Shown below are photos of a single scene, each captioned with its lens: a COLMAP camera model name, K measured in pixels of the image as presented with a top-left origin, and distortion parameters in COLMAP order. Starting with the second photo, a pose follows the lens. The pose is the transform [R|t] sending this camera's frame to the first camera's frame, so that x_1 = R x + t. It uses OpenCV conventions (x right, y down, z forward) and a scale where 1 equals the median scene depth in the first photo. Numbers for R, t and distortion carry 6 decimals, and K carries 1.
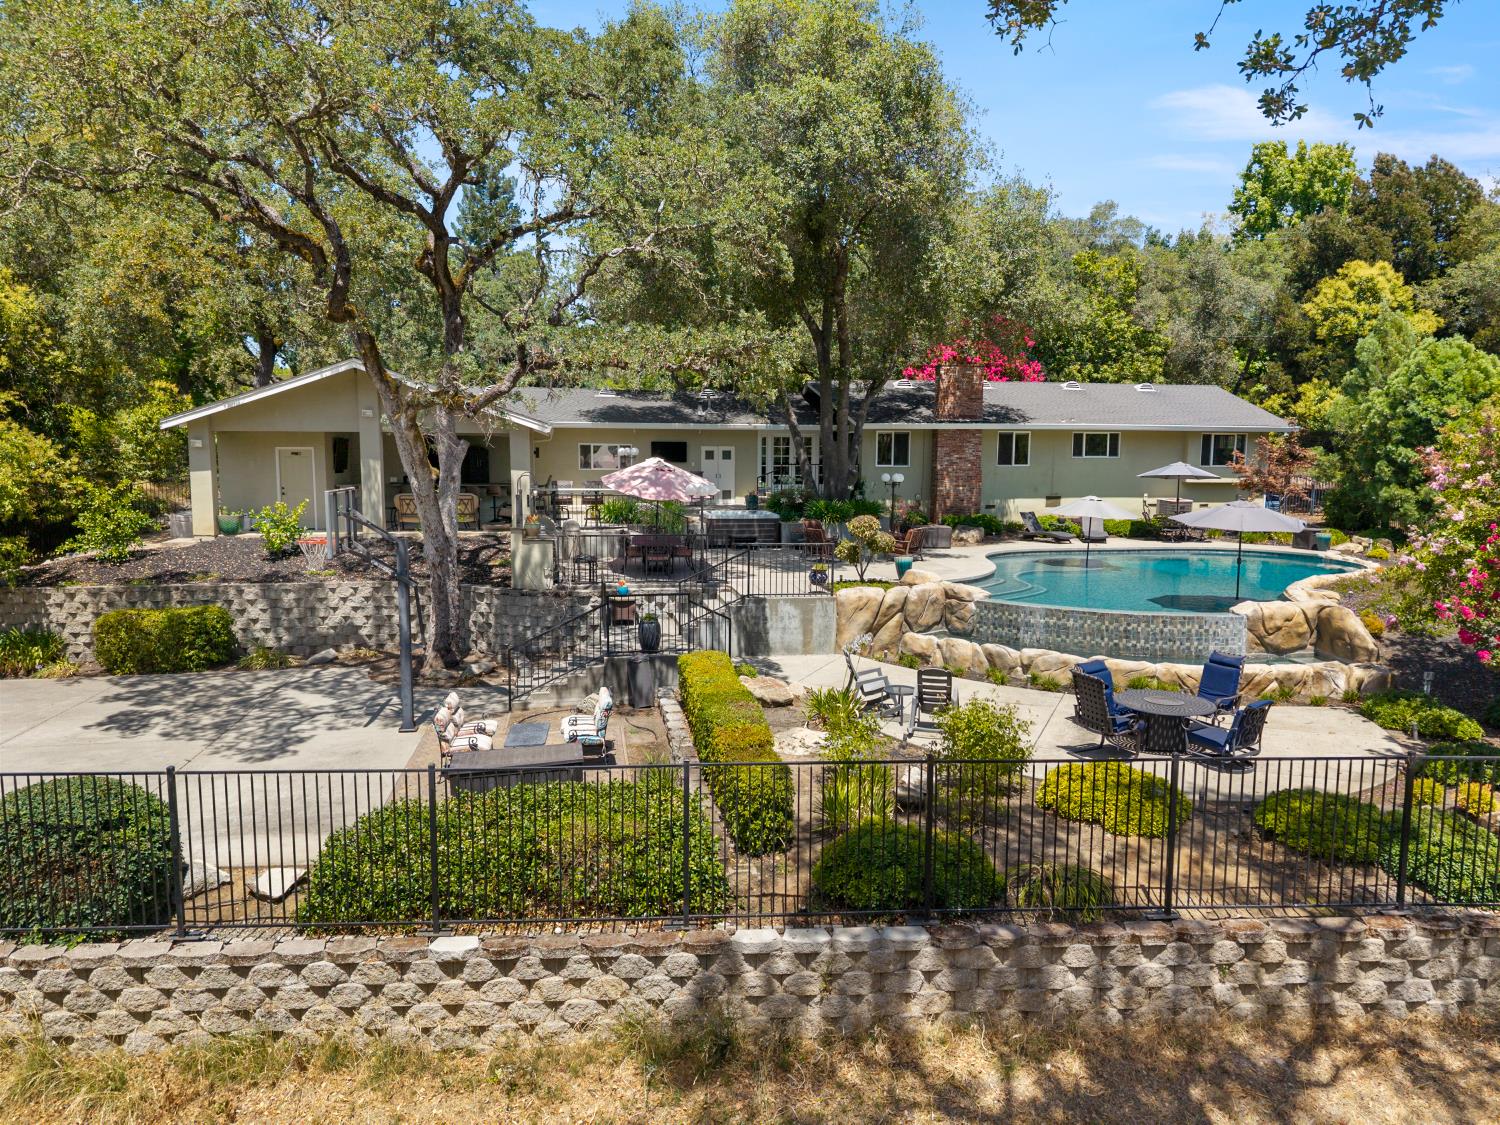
lens RADIAL K [[1011.7, 0, 743.8], [0, 1011.7, 569.4], [0, 0, 1]] dist [0.018196, -0.019697]
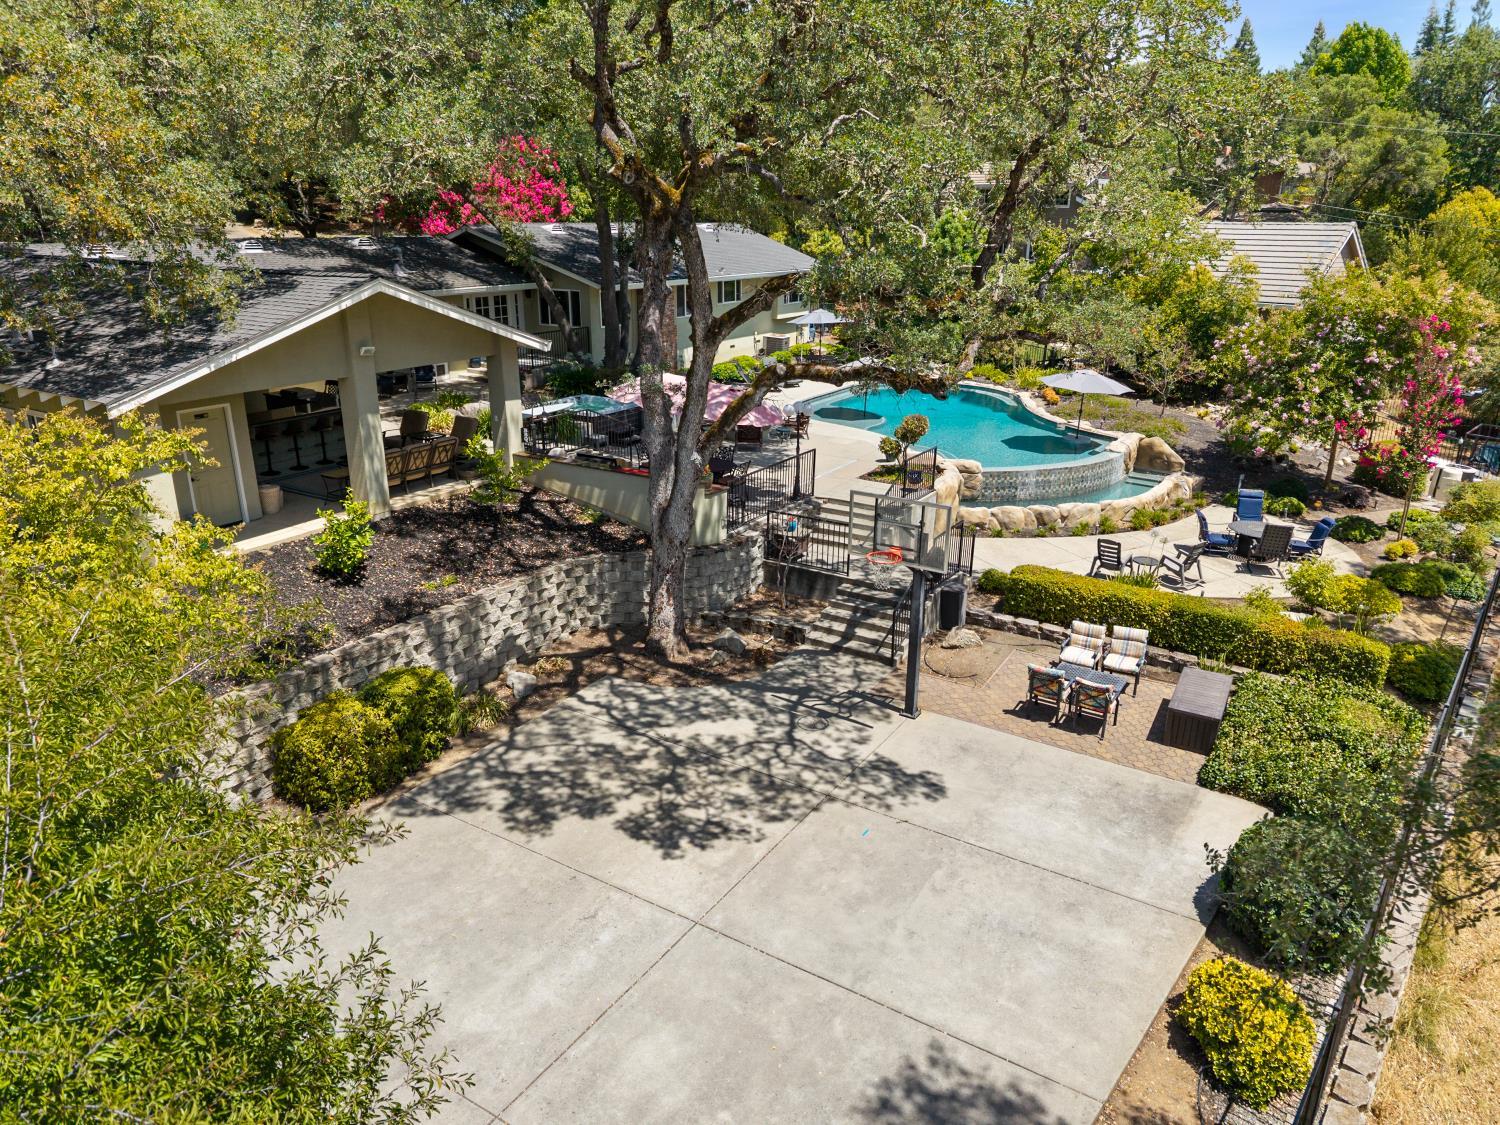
lens RADIAL K [[1011.7, 0, 750.6], [0, 1011.7, 563.7], [0, 0, 1]] dist [0.018196, -0.019697]
pose [[0.661348, -0.245146, 0.708888, -0.816911], [0.082123, 0.963068, 0.256431, -0.190411], [-0.745570, -0.111374, 0.657055, 0.344073]]
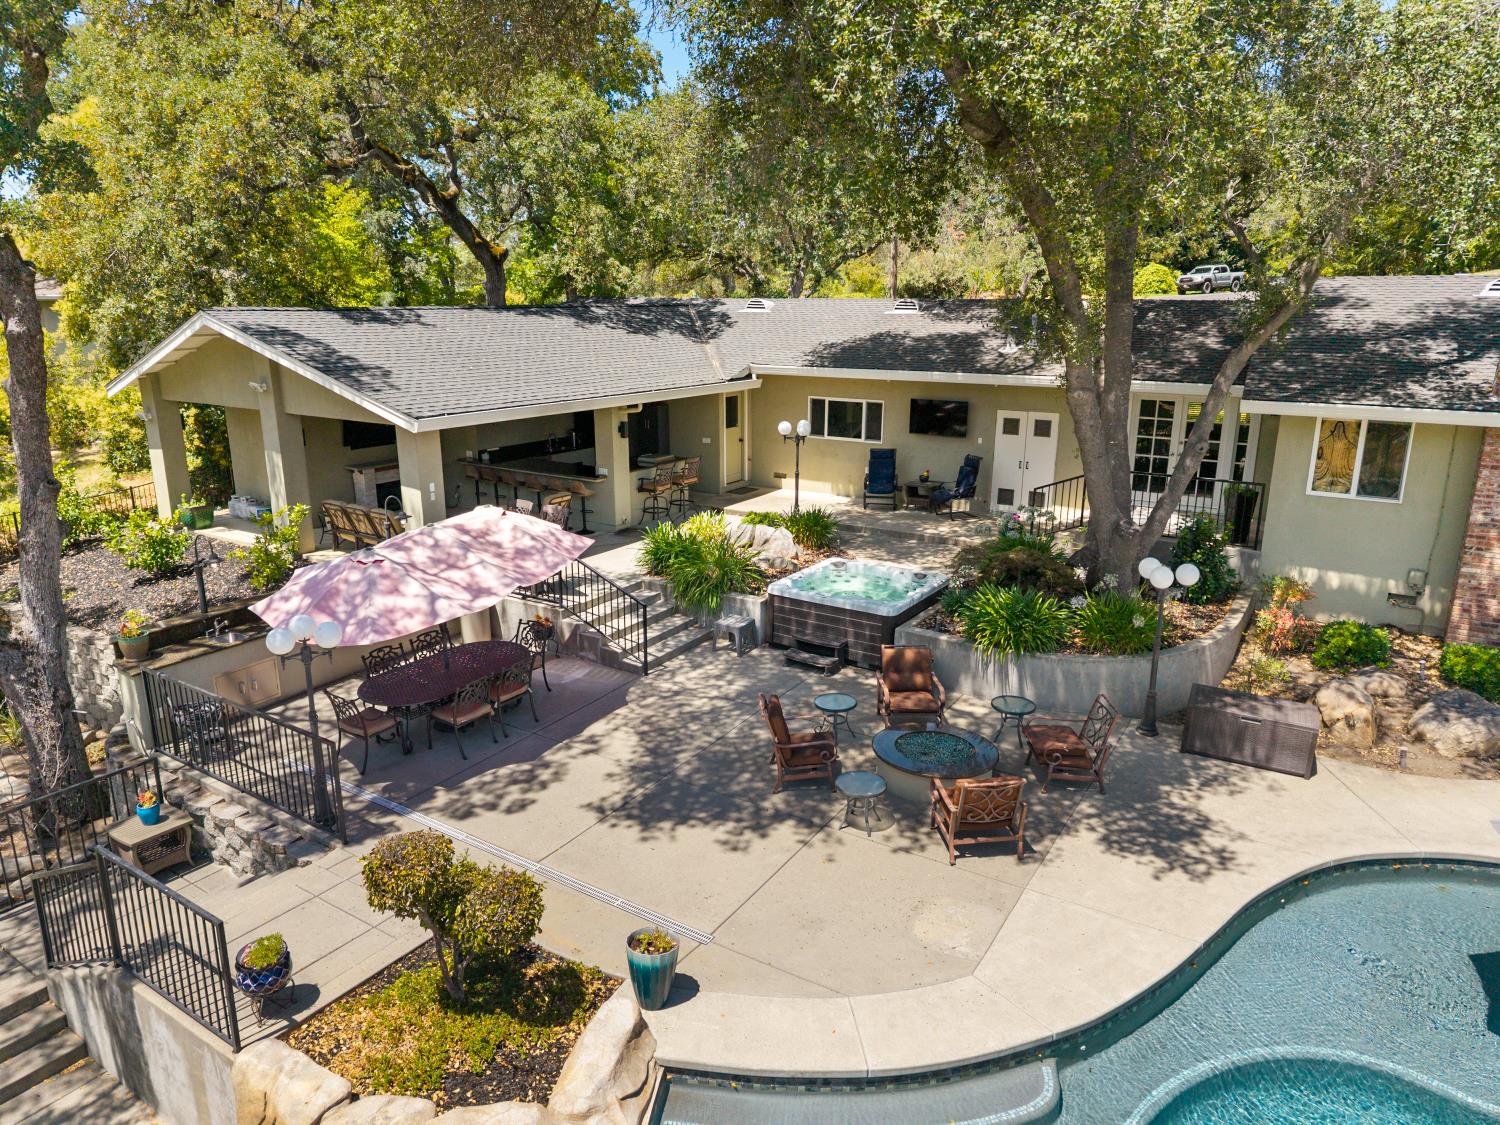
lens RADIAL K [[1011.7, 0, 754.1], [0, 1011.7, 565.7], [0, 0, 1]] dist [0.018196, -0.019697]
pose [[0.731419, 0.177447, -0.658437, 0.392415], [-0.077757, 0.980955, 0.177989, -0.206528], [0.677481, -0.078986, 0.731287, 0.789114]]
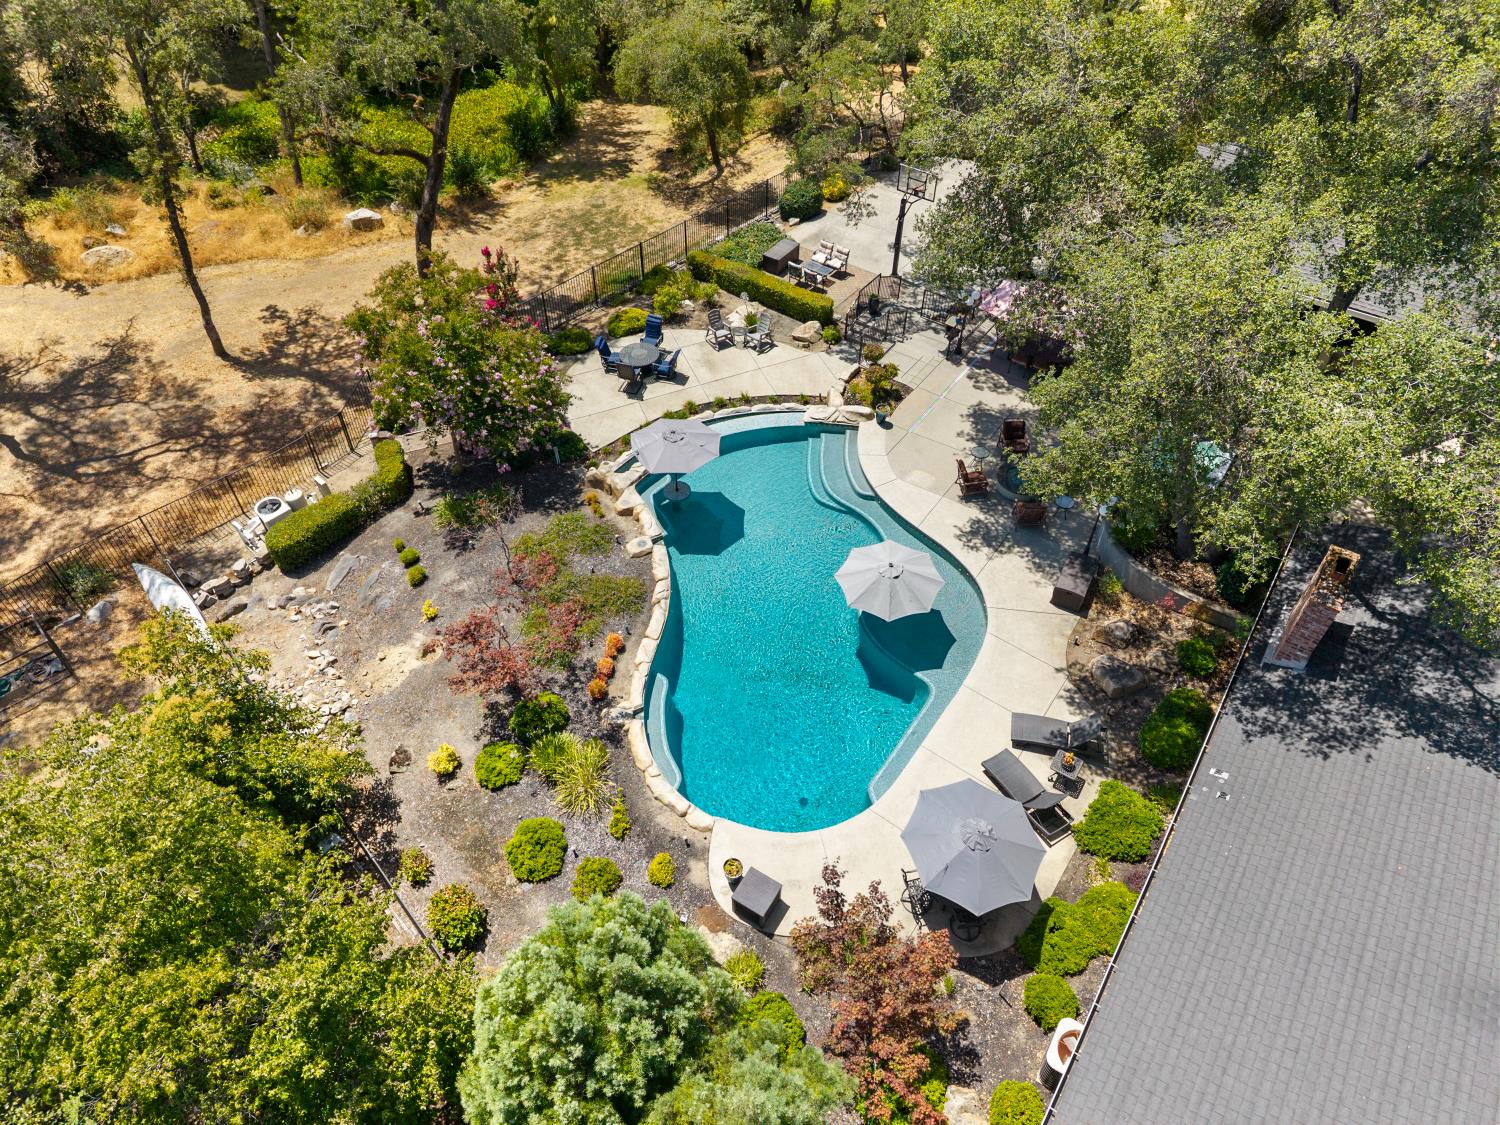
lens RADIAL K [[1011.7, 0, 745.4], [0, 1011.7, 551.8], [0, 0, 1]] dist [0.018196, -0.019697]
pose [[-0.703440, 0.508684, -0.496399, 1.065806], [-0.087418, 0.631188, 0.770688, -0.923579], [0.705358, 0.585528, -0.399535, 1.539734]]
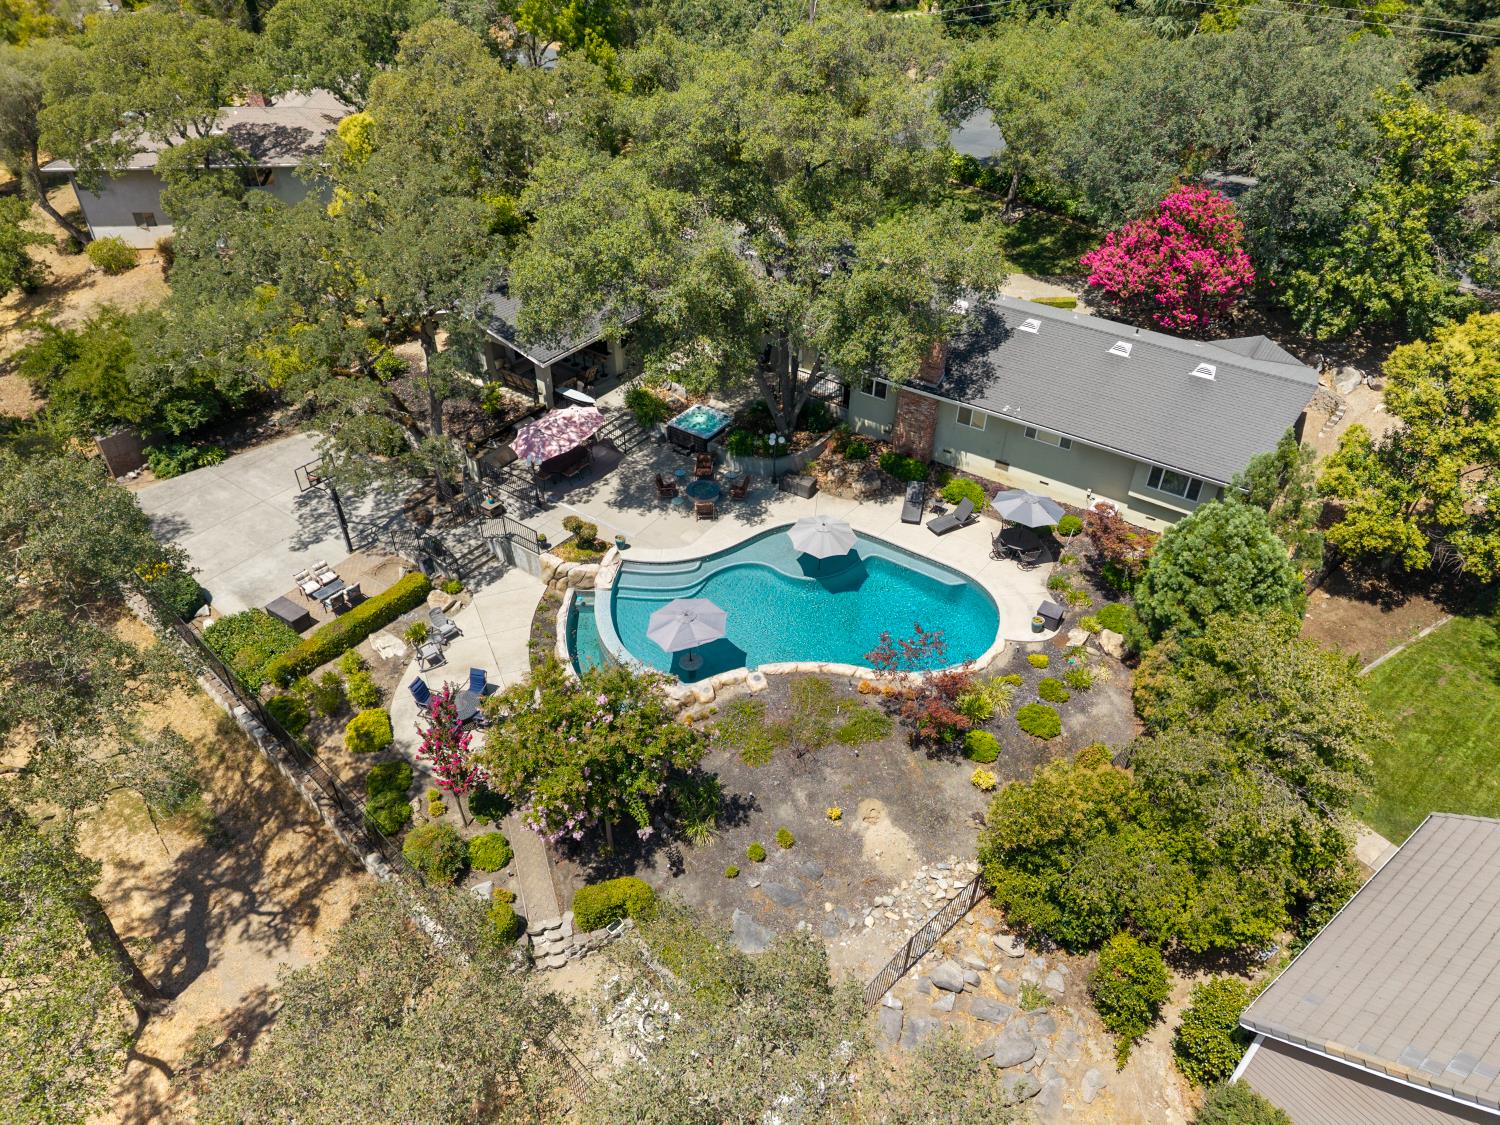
lens RADIAL K [[1011.7, 0, 751.7], [0, 1011.7, 563.3], [0, 0, 1]] dist [0.018196, -0.019697]
pose [[0.702548, 0.432715, -0.564964, 1.294021], [-0.089425, 0.841282, 0.533149, -0.901020], [0.705996, -0.324041, 0.629736, 0.086740]]
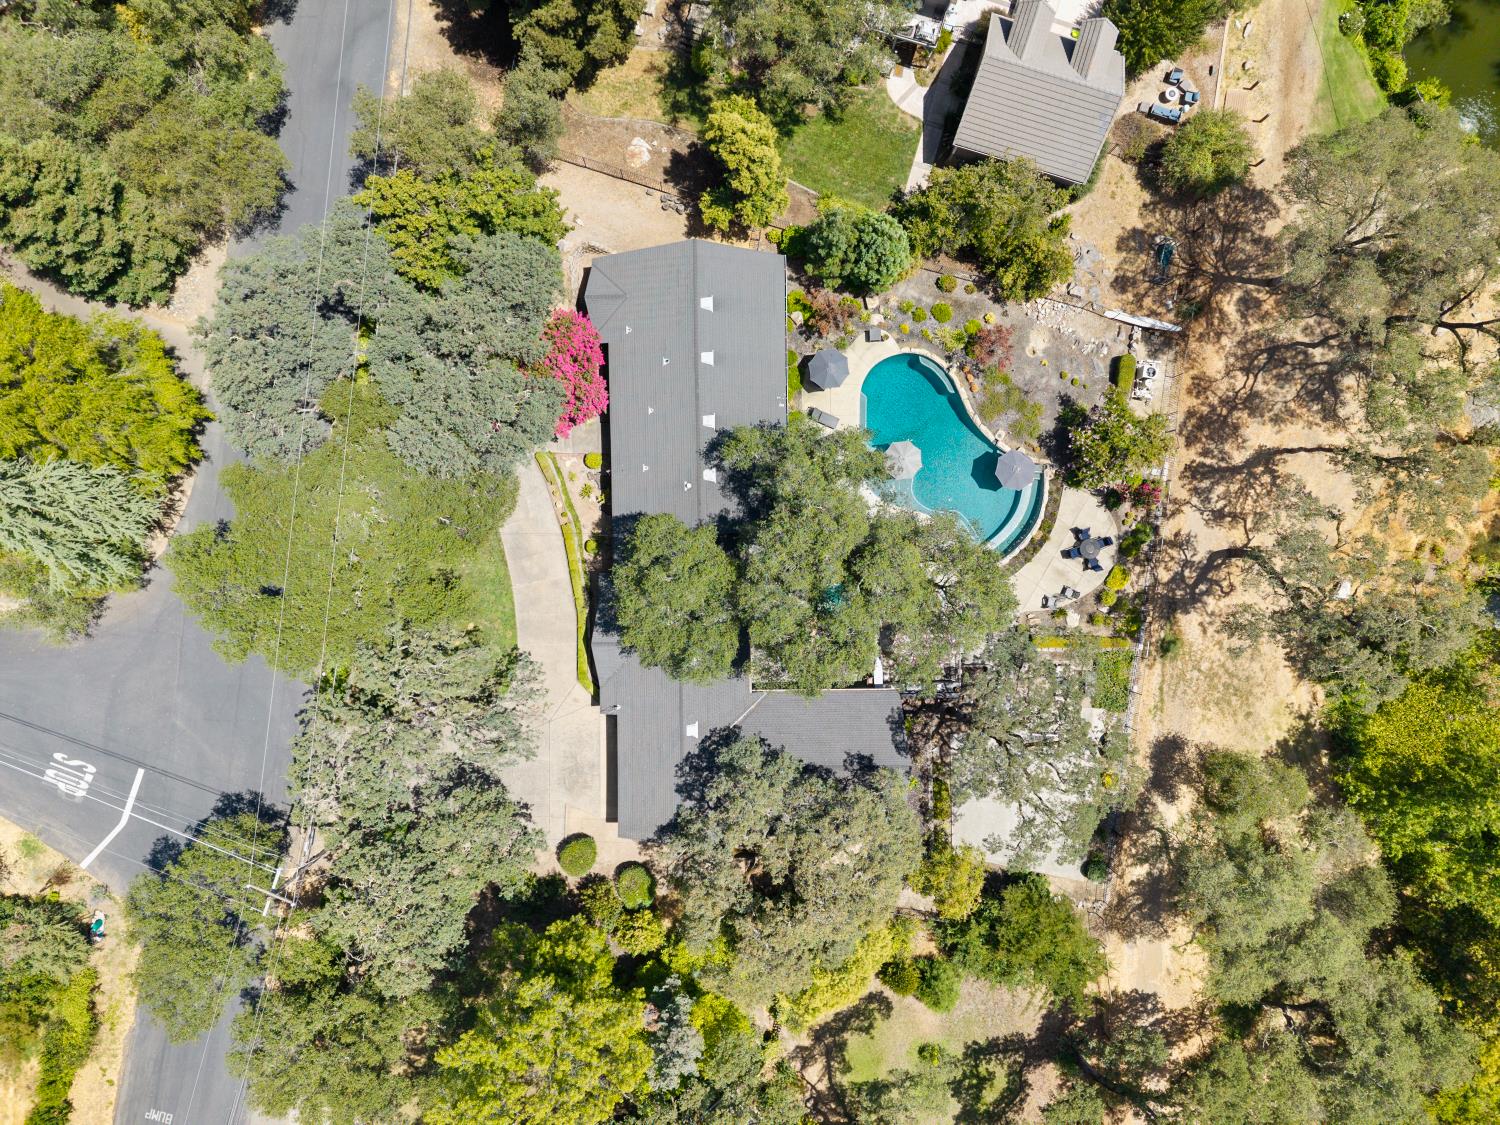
lens RADIAL K [[1011.7, 0, 745.4], [0, 1011.7, 561.0], [0, 0, 1]] dist [0.018196, -0.019697]
pose [[0.171136, -0.985226, 0.006532, 0.038793], [0.094718, 0.023051, 0.995237, -2.993361], [-0.980684, -0.169703, 0.097264, 1.339299]]
